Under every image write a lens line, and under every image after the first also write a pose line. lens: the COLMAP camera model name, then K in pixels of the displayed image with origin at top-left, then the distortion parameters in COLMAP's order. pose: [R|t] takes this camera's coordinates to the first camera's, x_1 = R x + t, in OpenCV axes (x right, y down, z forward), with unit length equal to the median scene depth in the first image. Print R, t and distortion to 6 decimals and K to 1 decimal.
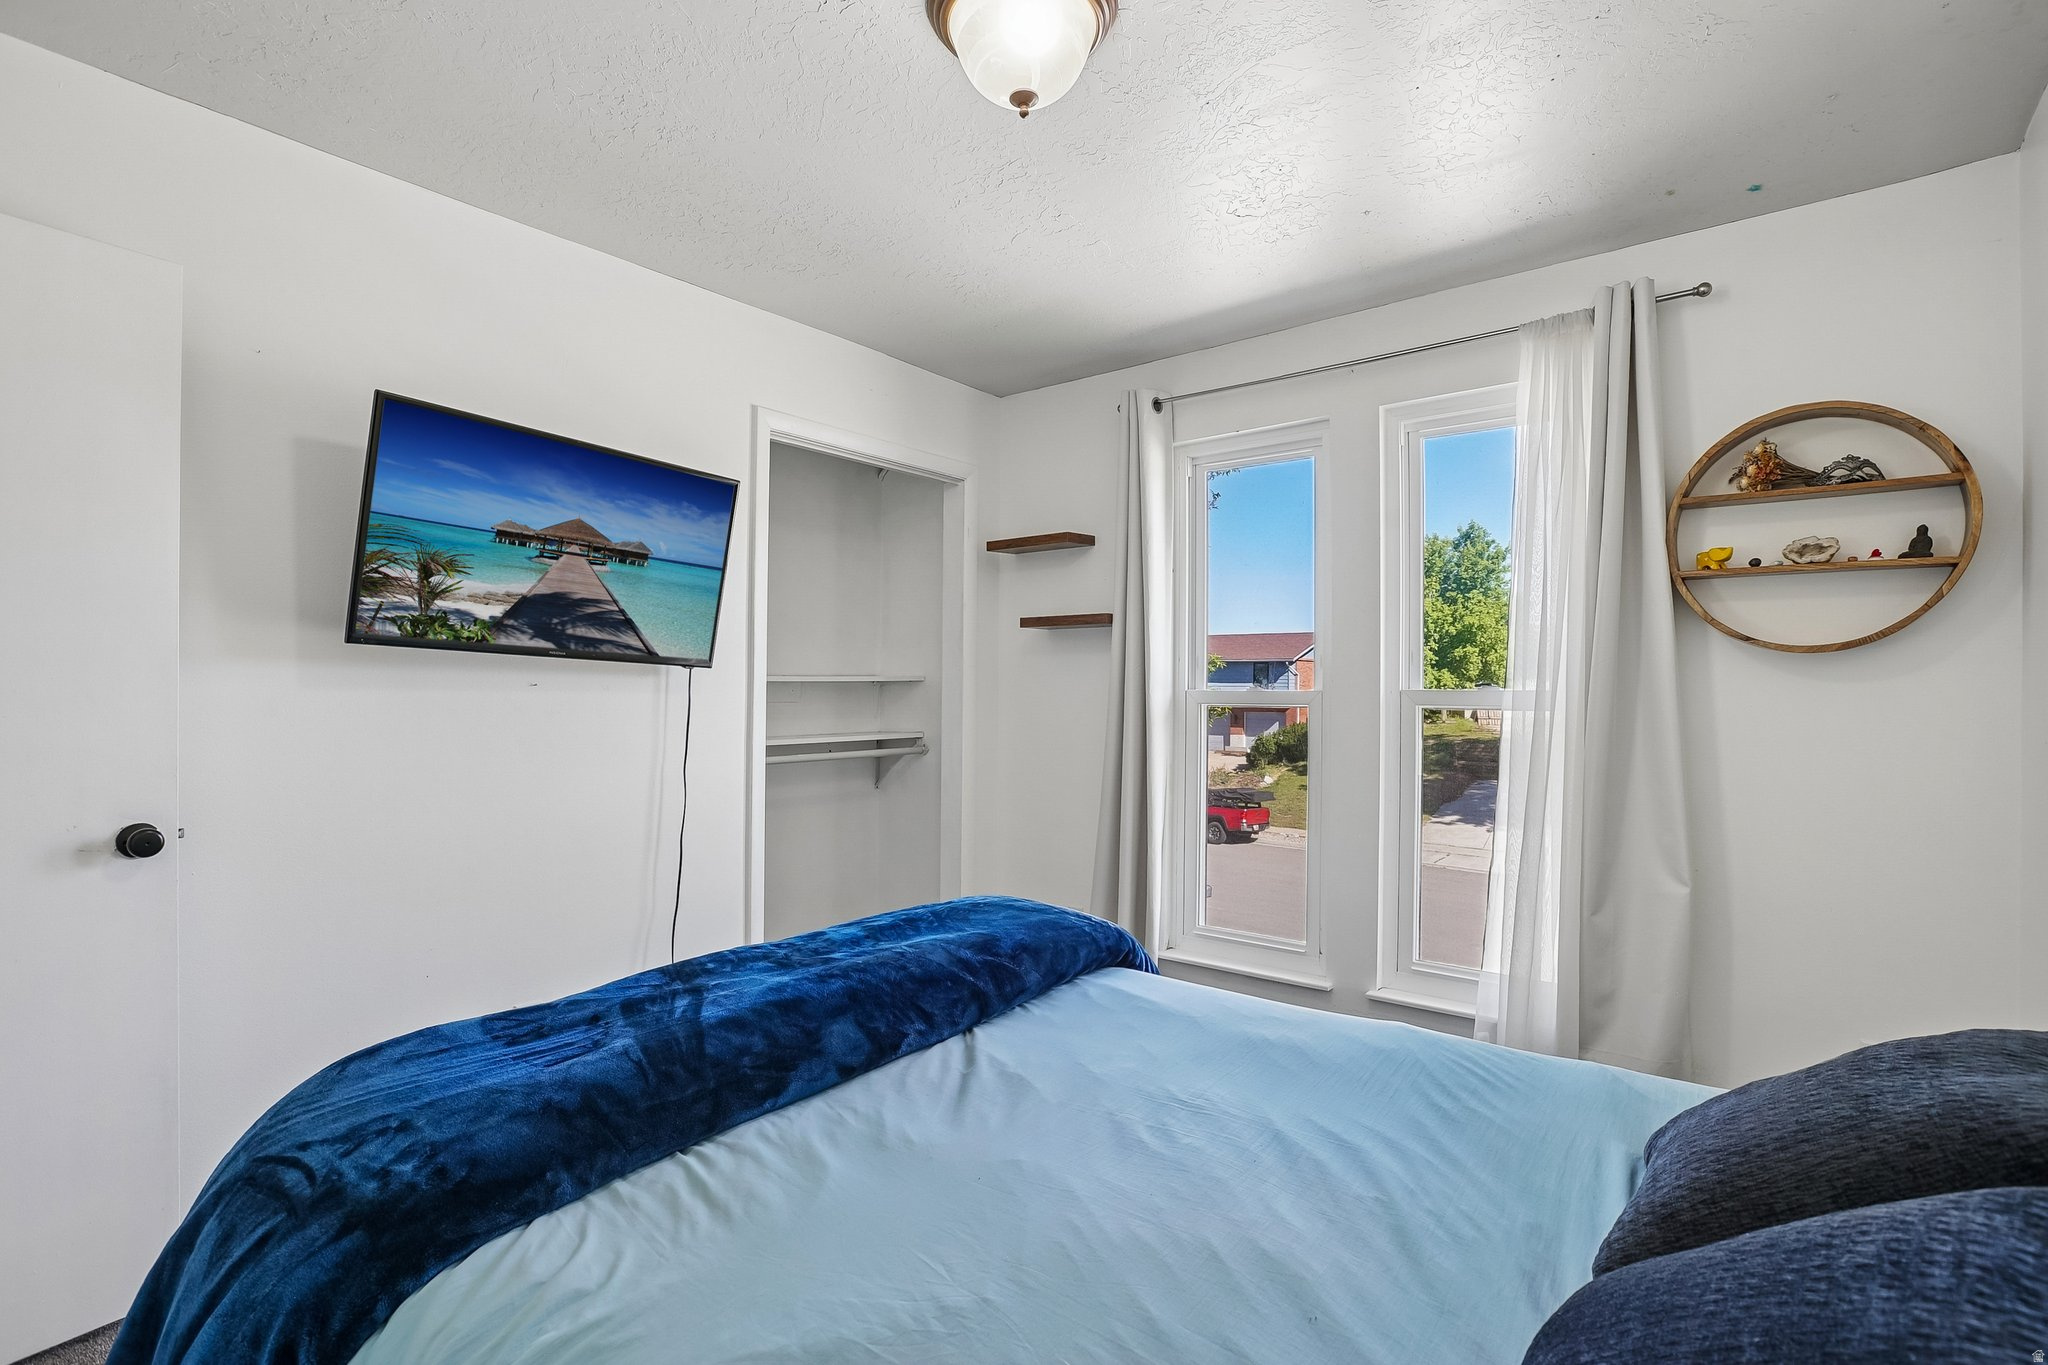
lens RADIAL K [[961.1, 0, 1032.0], [0, 961.1, 691.5], [0, 0, 1]] dist [-0.063725, 0.026209]
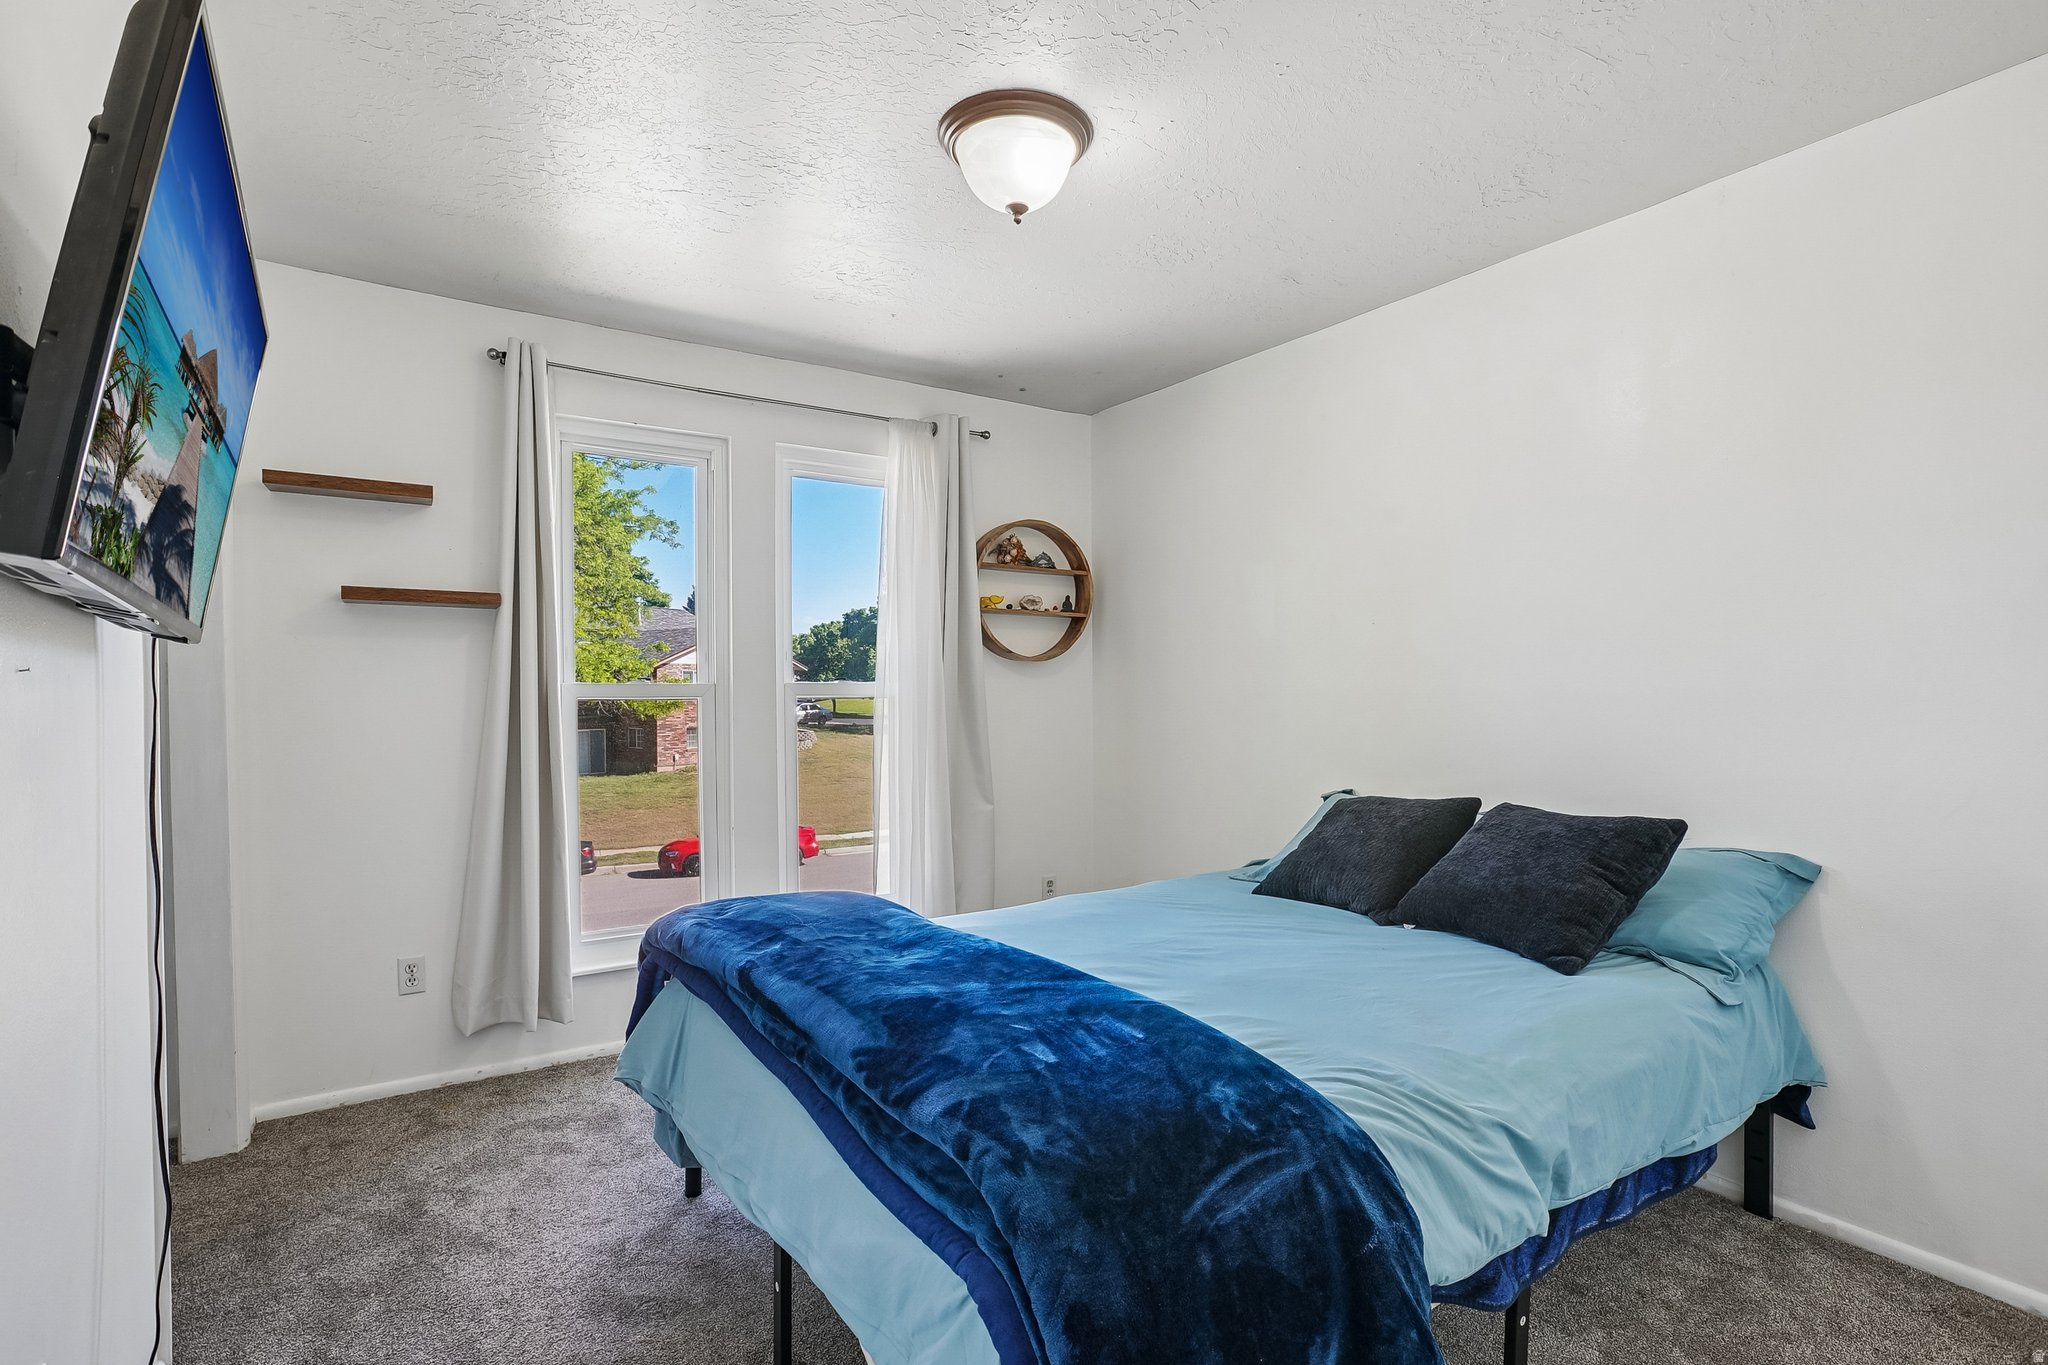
lens RADIAL K [[961.1, 0, 1032.0], [0, 961.1, 691.5], [0, 0, 1]] dist [-0.063725, 0.026209]
pose [[0.292464, -0.010354, 0.956220, -0.869244], [0.007020, 0.999938, 0.008680, 0.000536], [-0.956251, 0.004174, 0.292519, 0.448473]]
